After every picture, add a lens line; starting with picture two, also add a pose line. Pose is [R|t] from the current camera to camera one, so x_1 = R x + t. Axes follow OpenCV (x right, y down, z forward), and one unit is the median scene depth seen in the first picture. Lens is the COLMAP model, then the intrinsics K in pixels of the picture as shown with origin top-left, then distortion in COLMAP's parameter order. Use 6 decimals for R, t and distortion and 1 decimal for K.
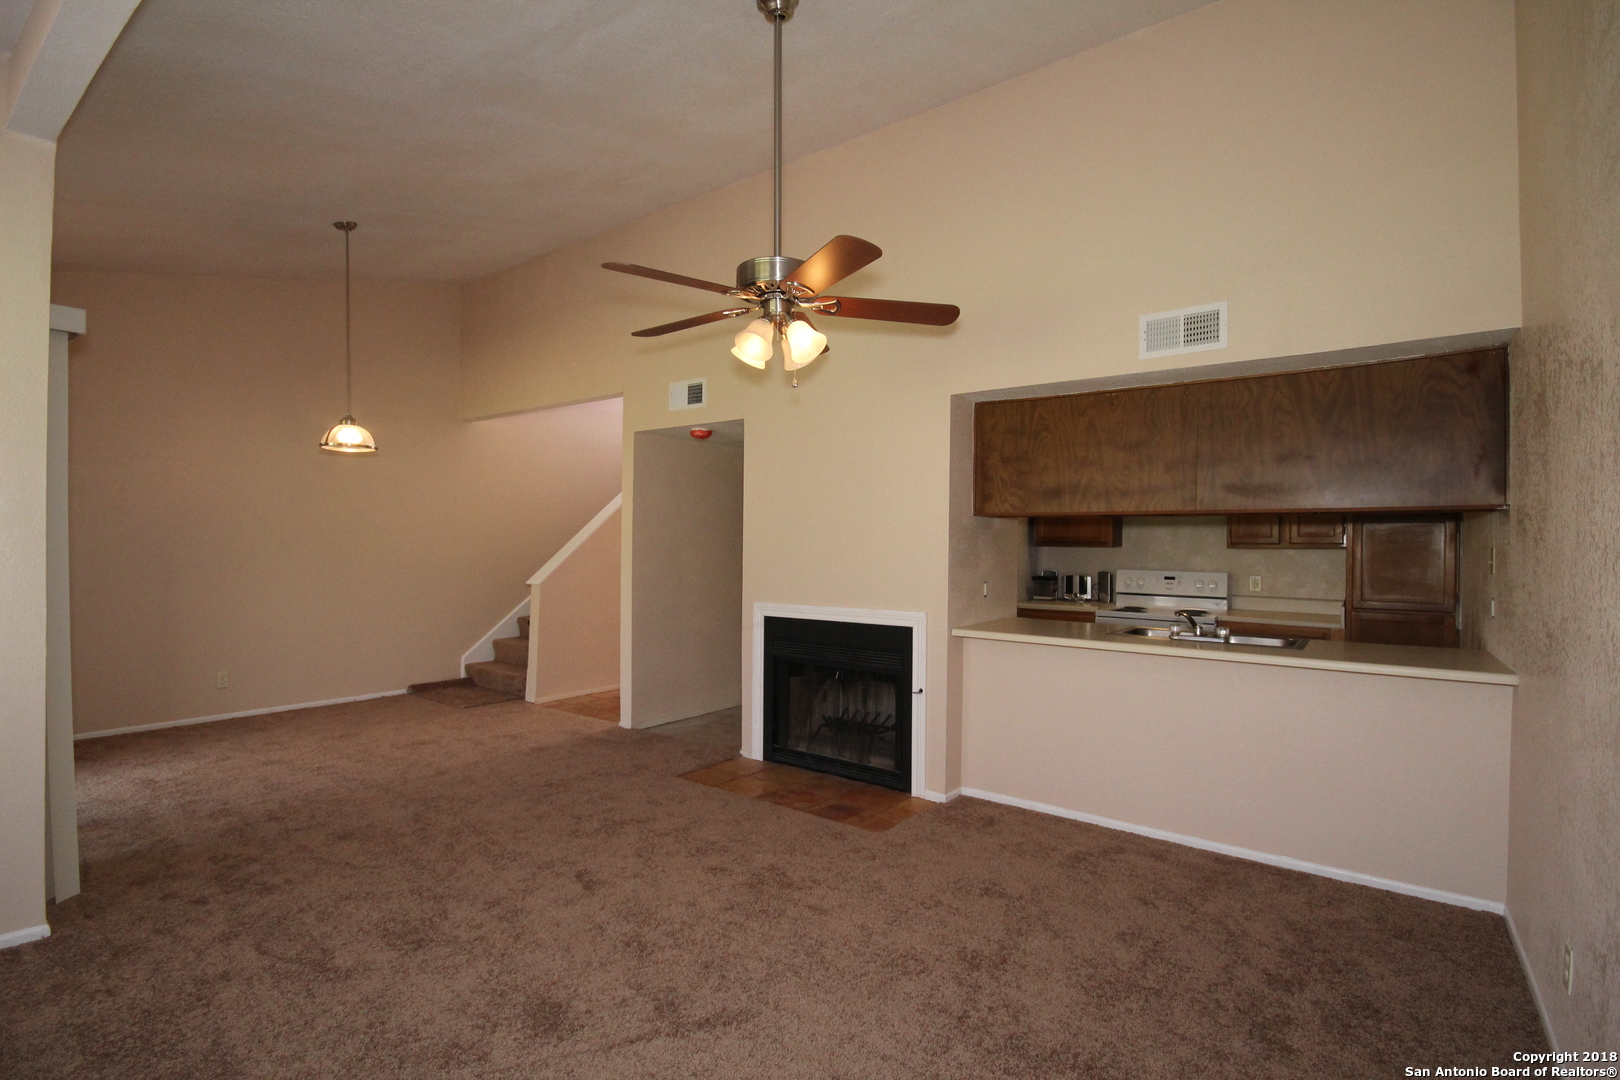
lens RADIAL K [[737.7, 0, 810.9], [0, 737.7, 543.9], [0, 0, 1]] dist [-0.001604, -0.006575]
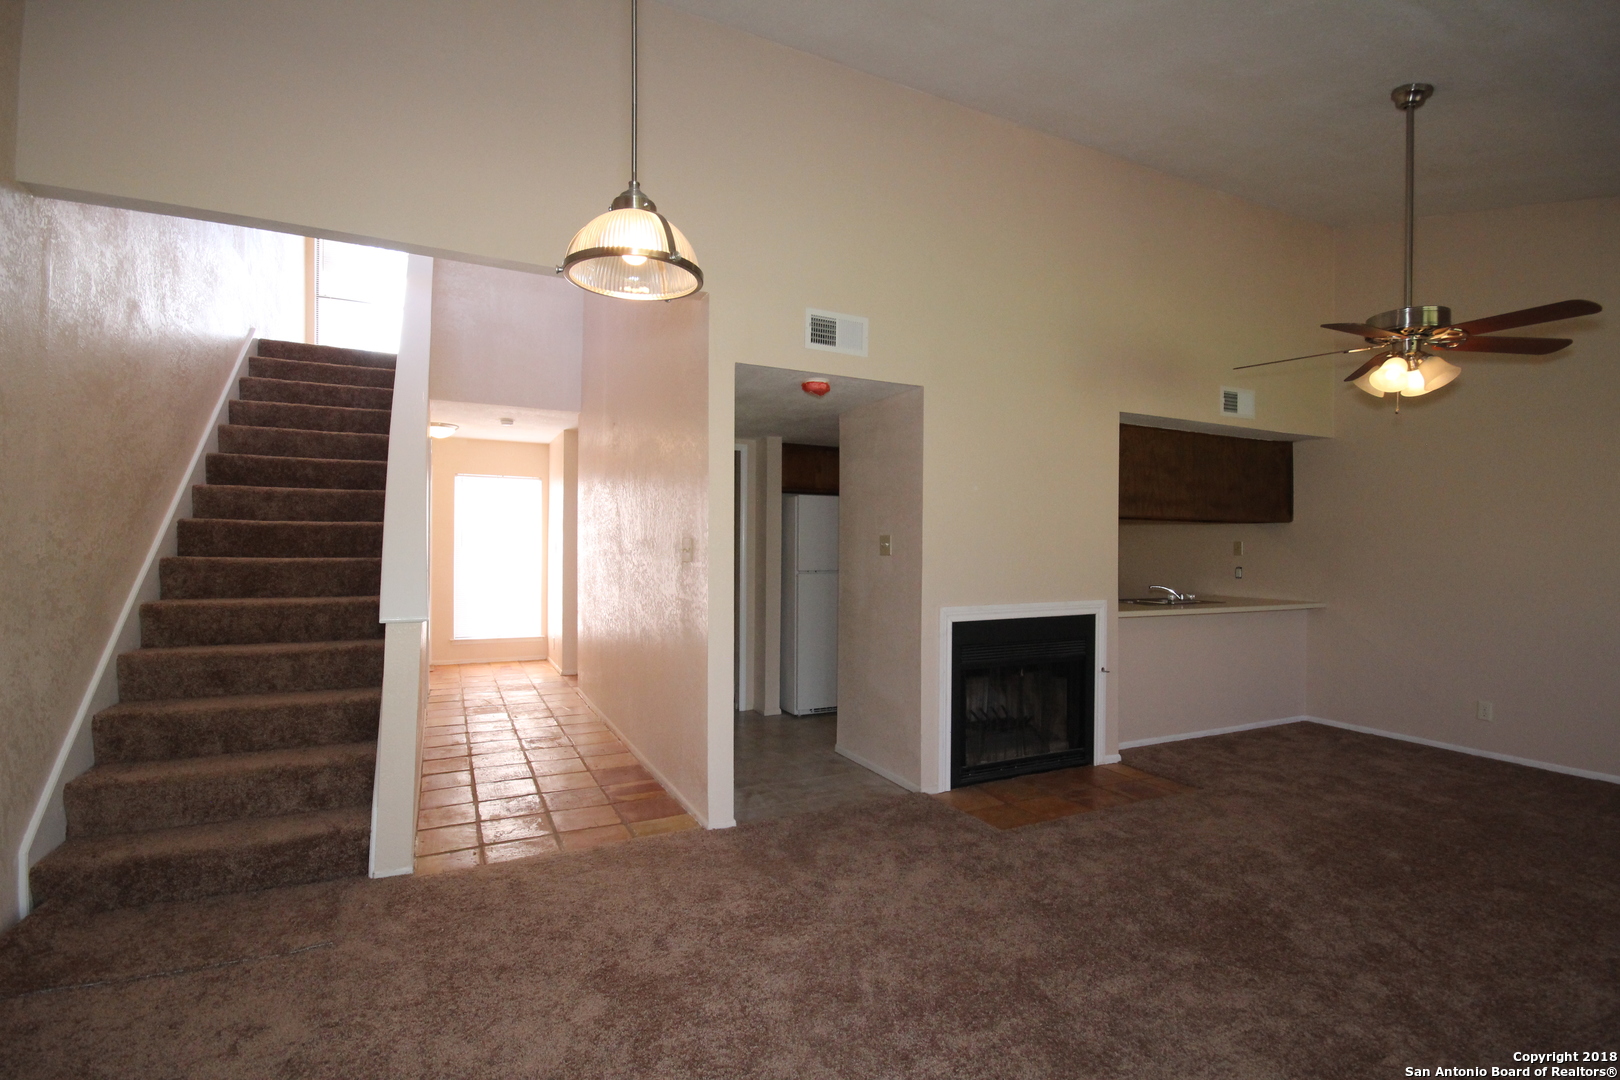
lens RADIAL K [[737.7, 0, 811.5], [0, 737.7, 547.8], [0, 0, 1]] dist [-0.001604, -0.006575]
pose [[0.464682, -0.003377, 0.885471, -0.973084], [0.000933, 0.999994, 0.003324, 0.009383], [-0.885477, -0.000718, 0.464683, 0.805234]]
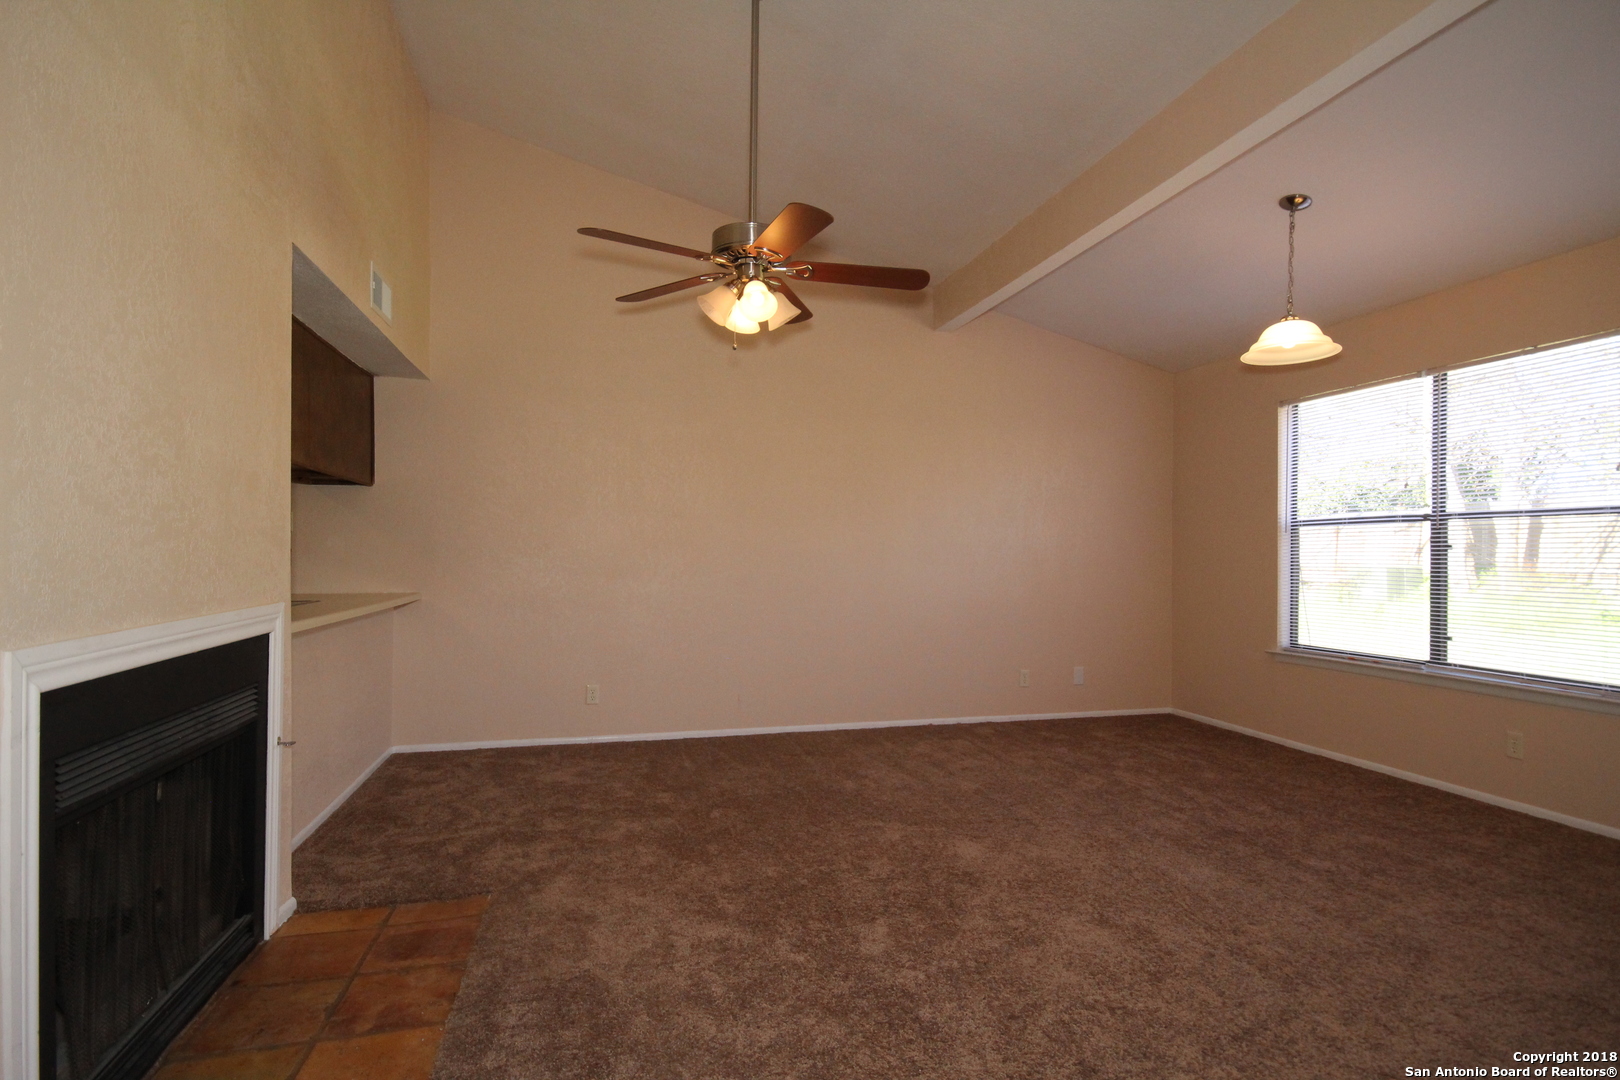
lens RADIAL K [[828.8, 0, 814.5], [0, 828.8, 549.7], [0, 0, 1]] dist [0.004749, -0.004525]
pose [[-0.785037, -0.010106, 0.619366, -0.525198], [-0.011120, 0.999936, 0.002222, 0.043960], [-0.619349, -0.005143, -0.785099, 1.149861]]
